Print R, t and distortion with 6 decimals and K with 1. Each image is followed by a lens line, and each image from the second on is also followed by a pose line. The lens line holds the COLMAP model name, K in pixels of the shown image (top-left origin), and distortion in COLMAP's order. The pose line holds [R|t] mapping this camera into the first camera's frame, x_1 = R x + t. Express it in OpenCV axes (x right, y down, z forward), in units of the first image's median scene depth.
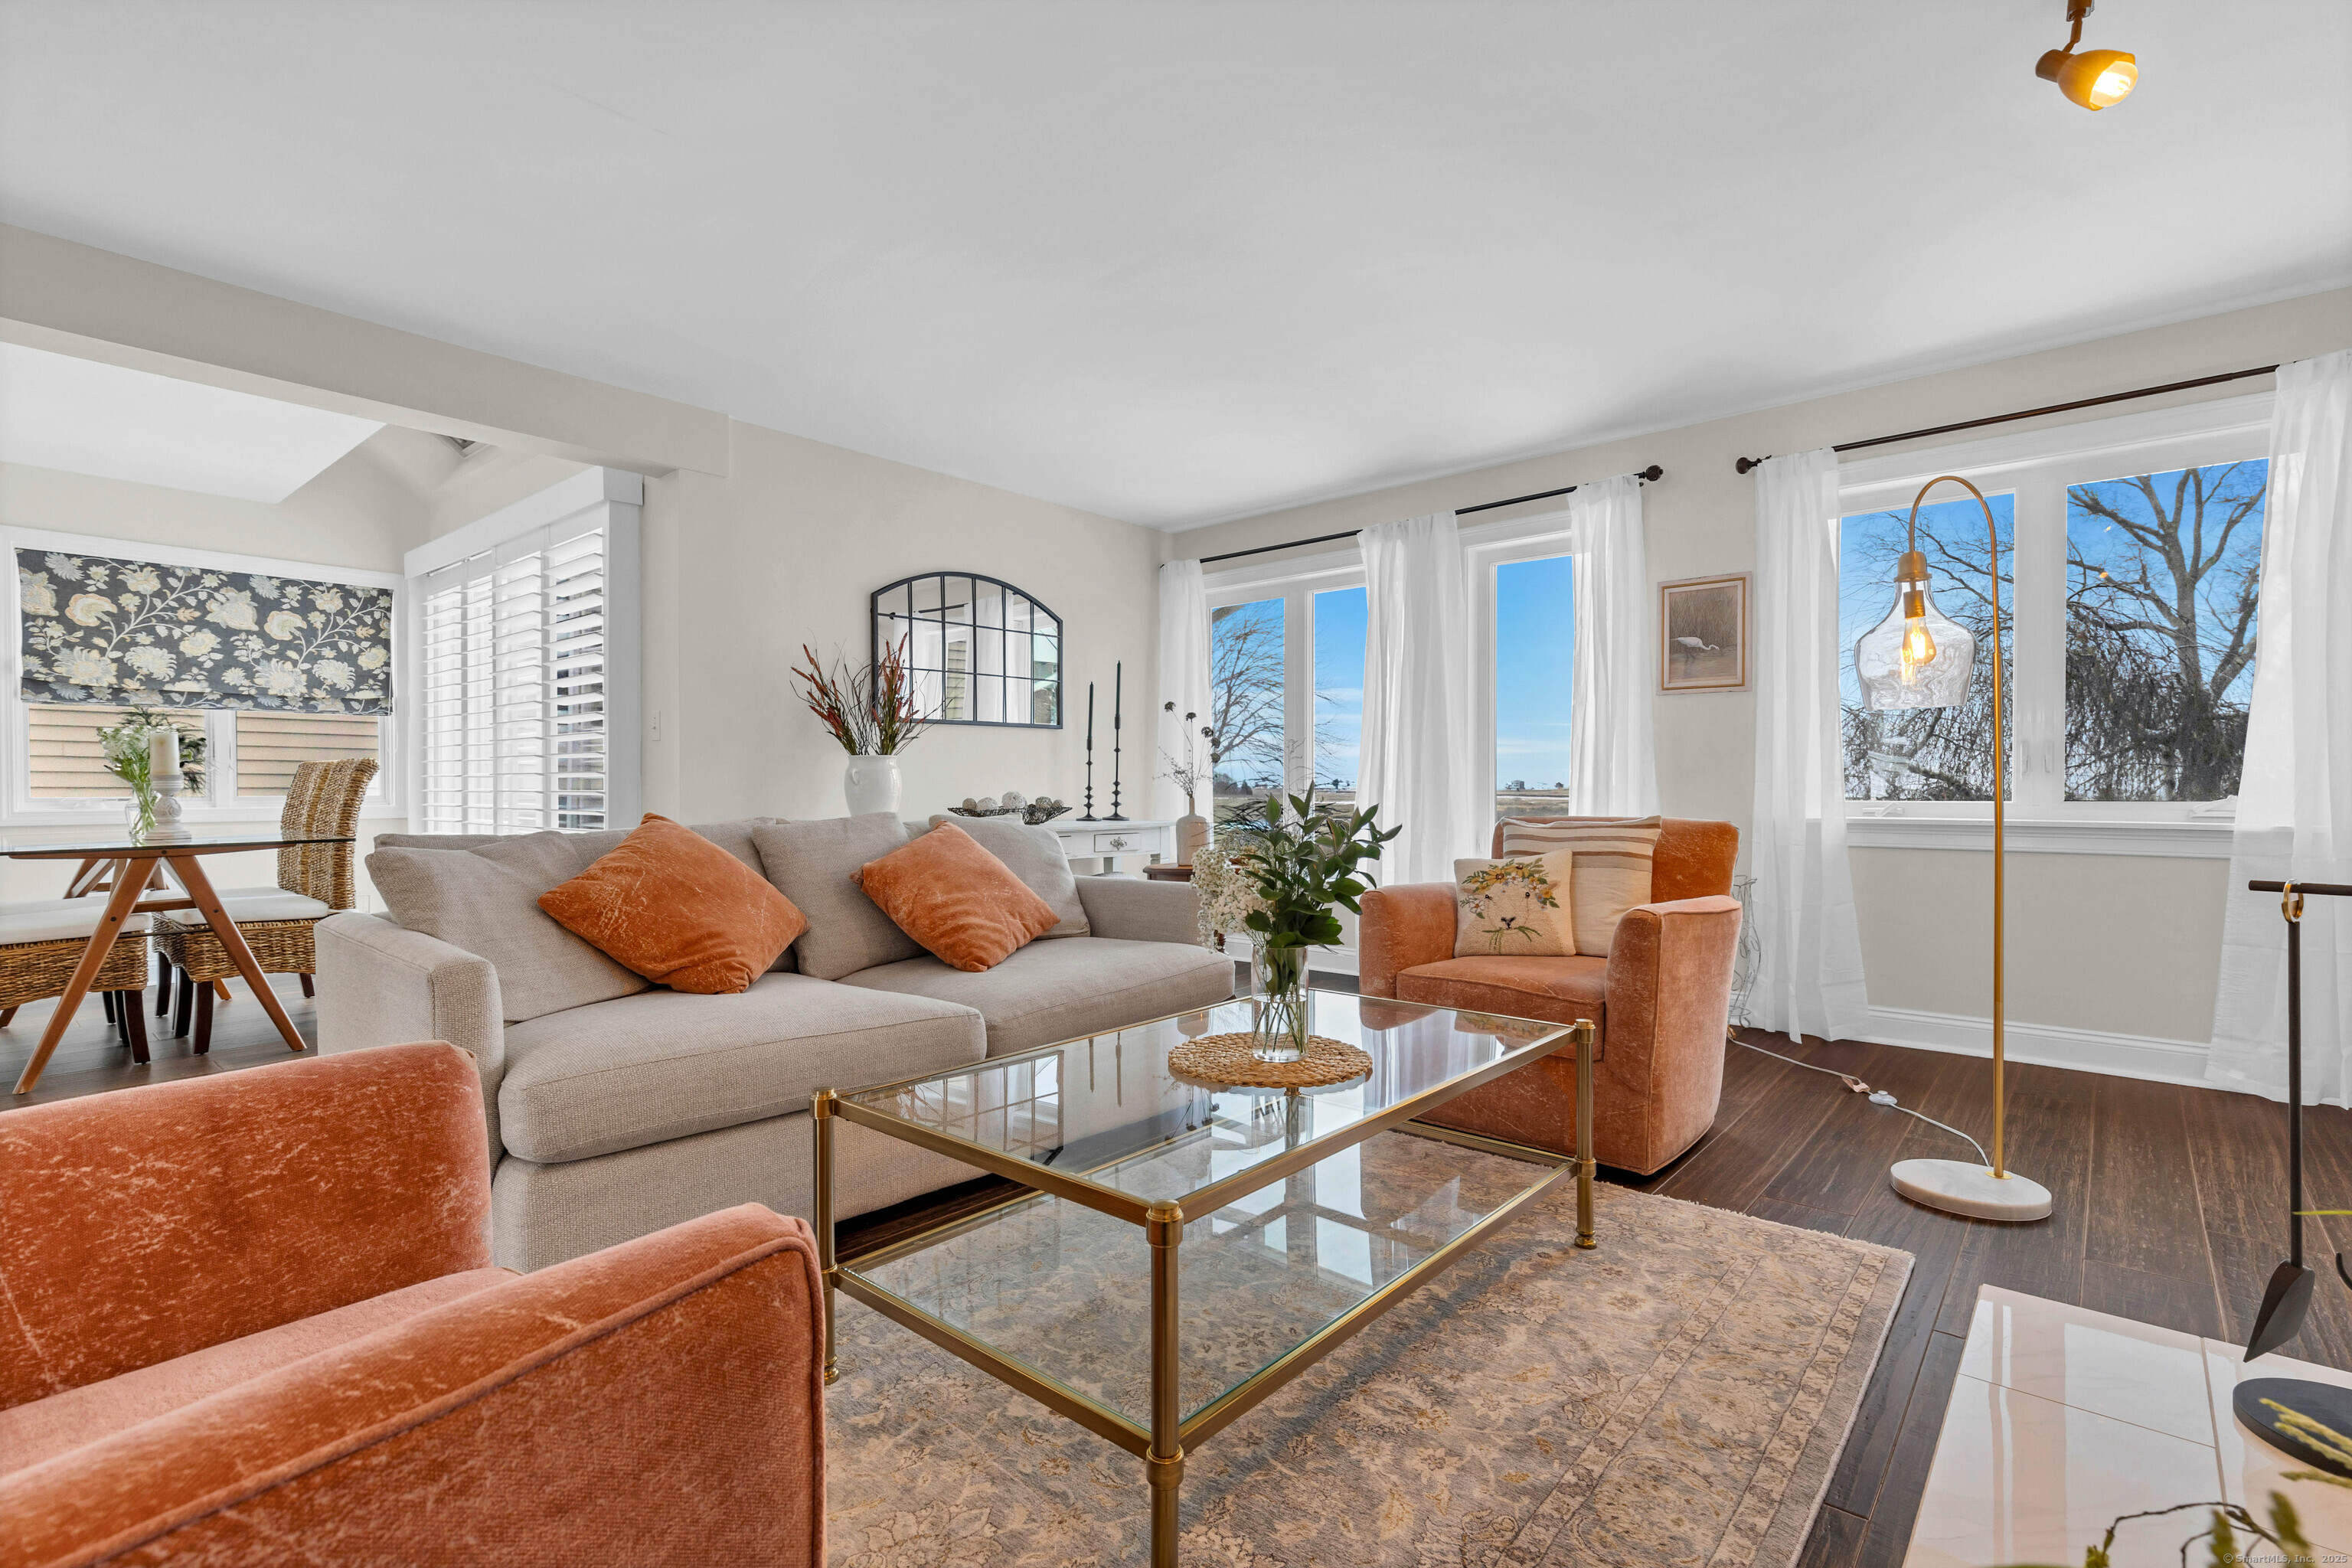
lens RADIAL K [[1082.3, 0, 1171.4], [0, 1082.3, 789.4], [0, 0, 1]] dist [0.014664, -0.003107]
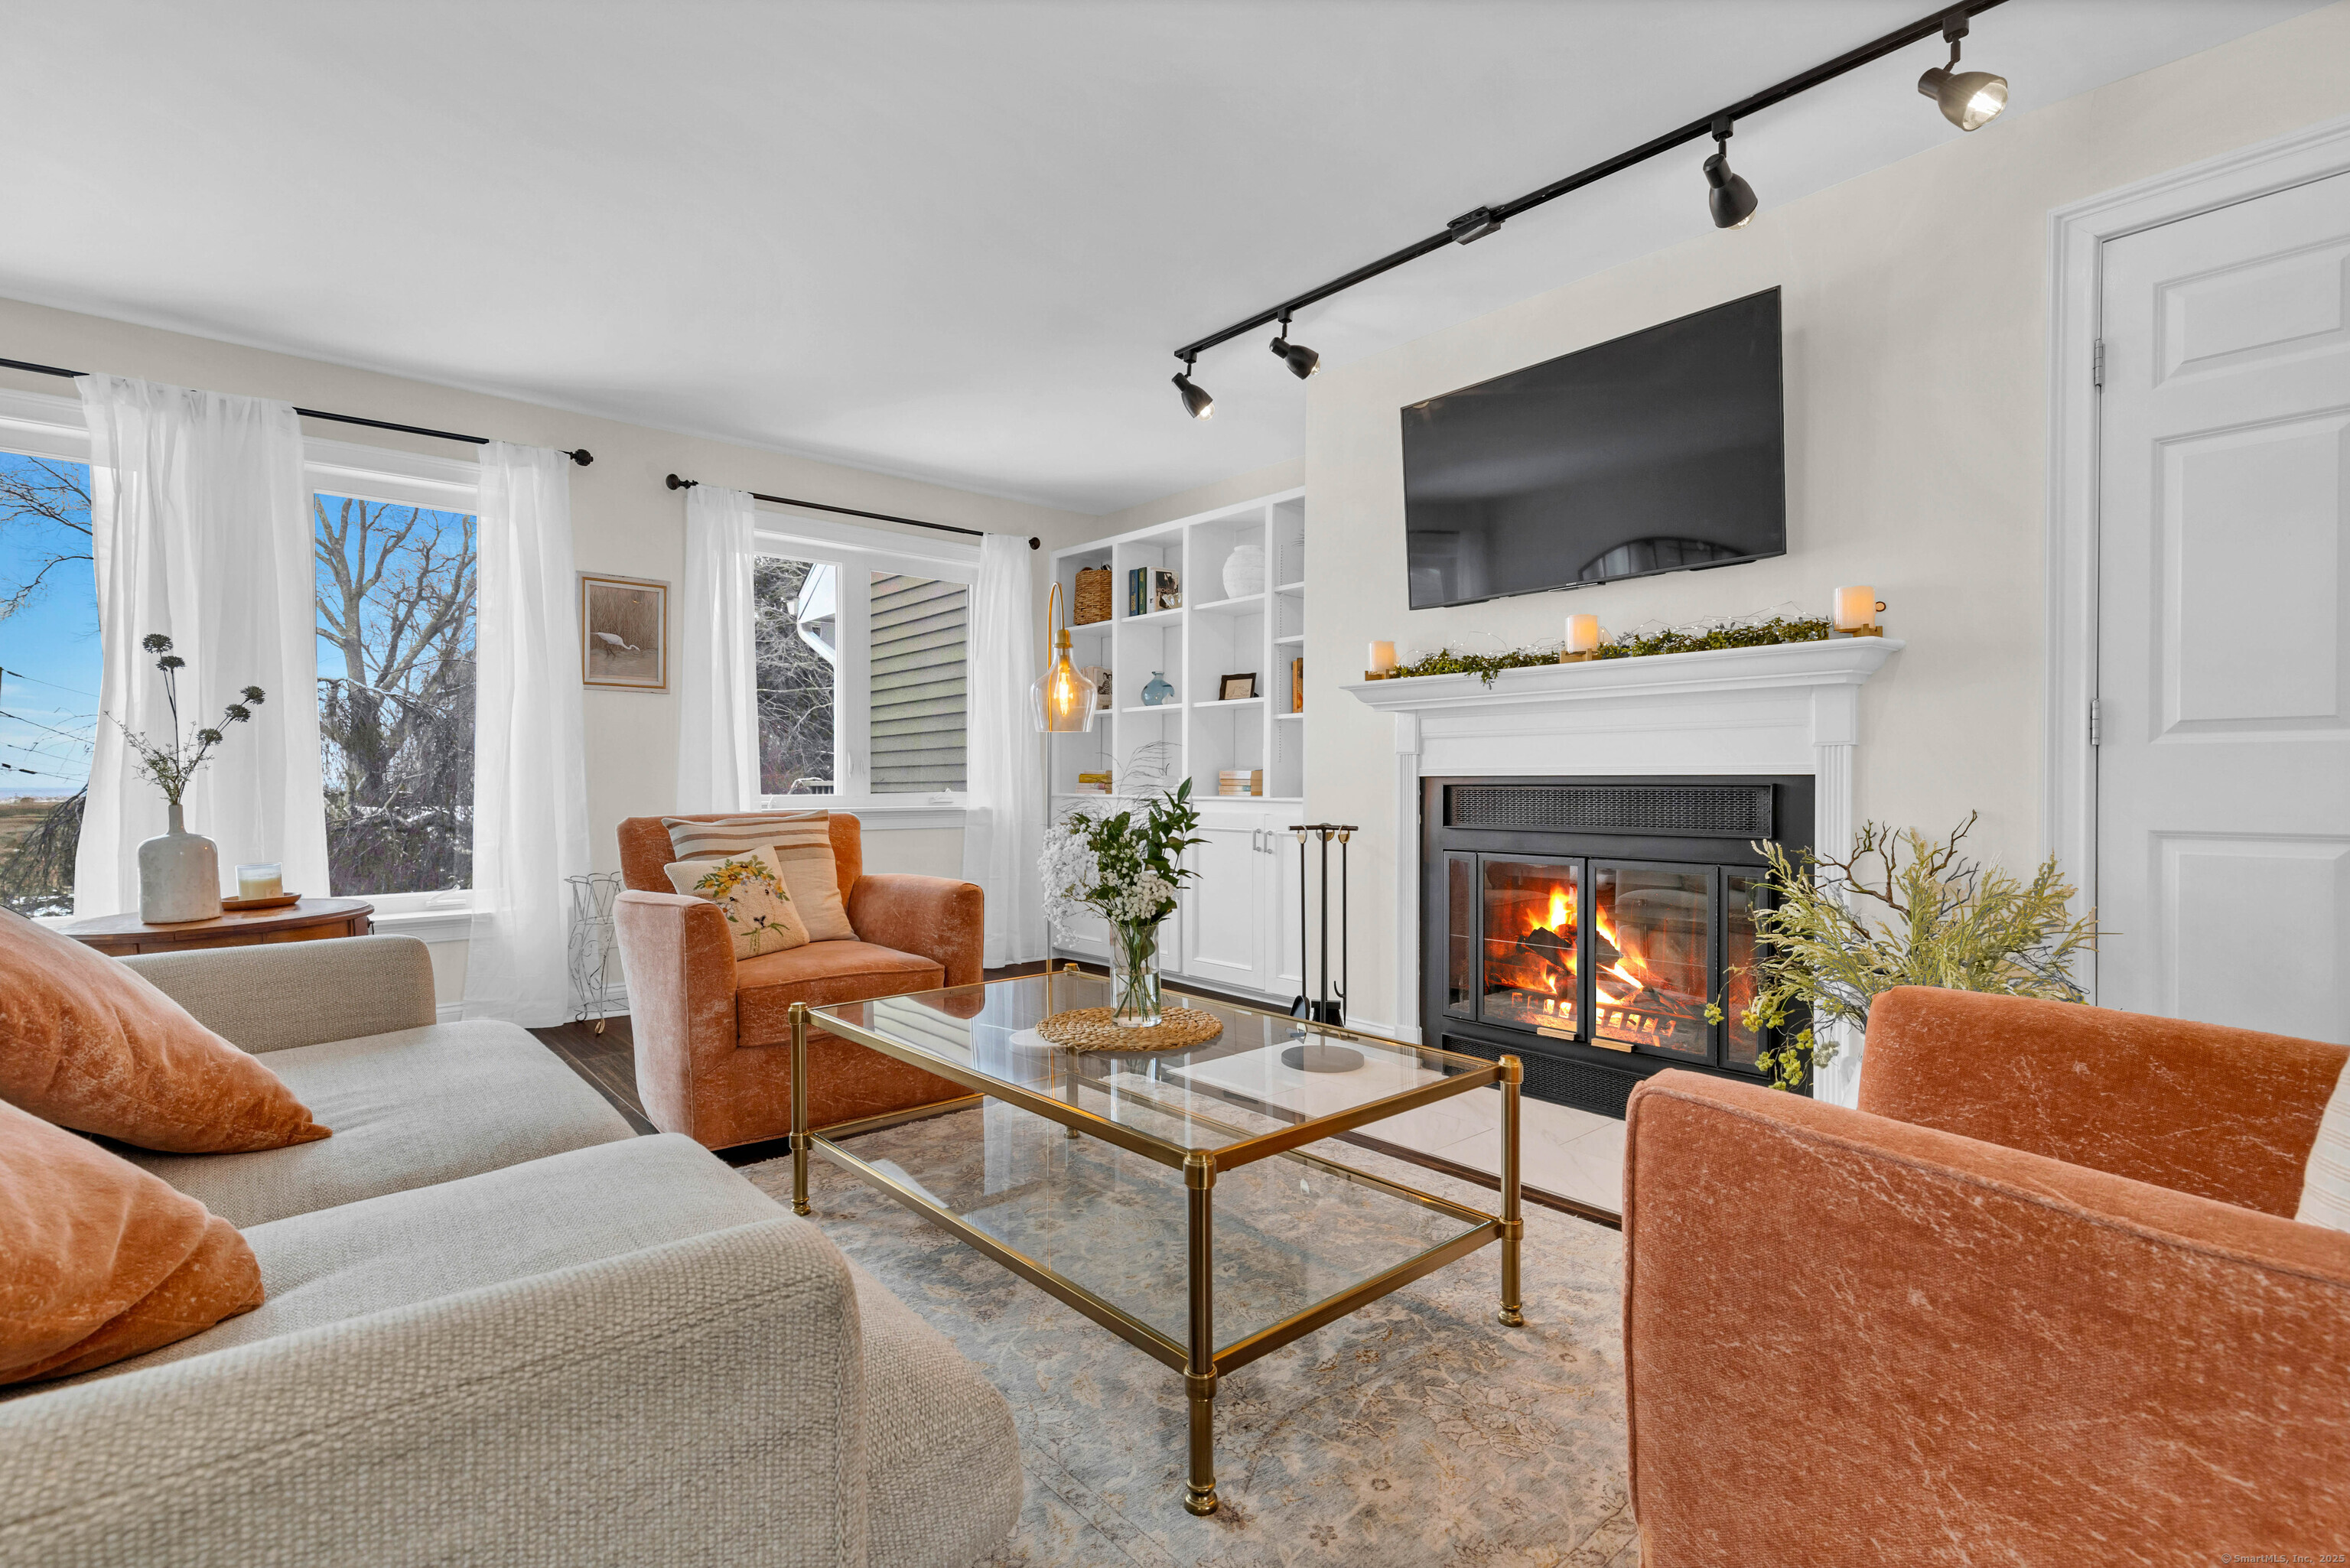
lens RADIAL K [[1081.3, 0, 1175.2], [0, 1081.3, 789.4], [0, 0, 1]] dist [0.014664, -0.003107]
pose [[0.136881, -0.007661, 0.990558, -0.418558], [0.004850, 0.999963, 0.007064, -0.001726], [-0.990576, 0.003838, 0.136913, 0.334476]]
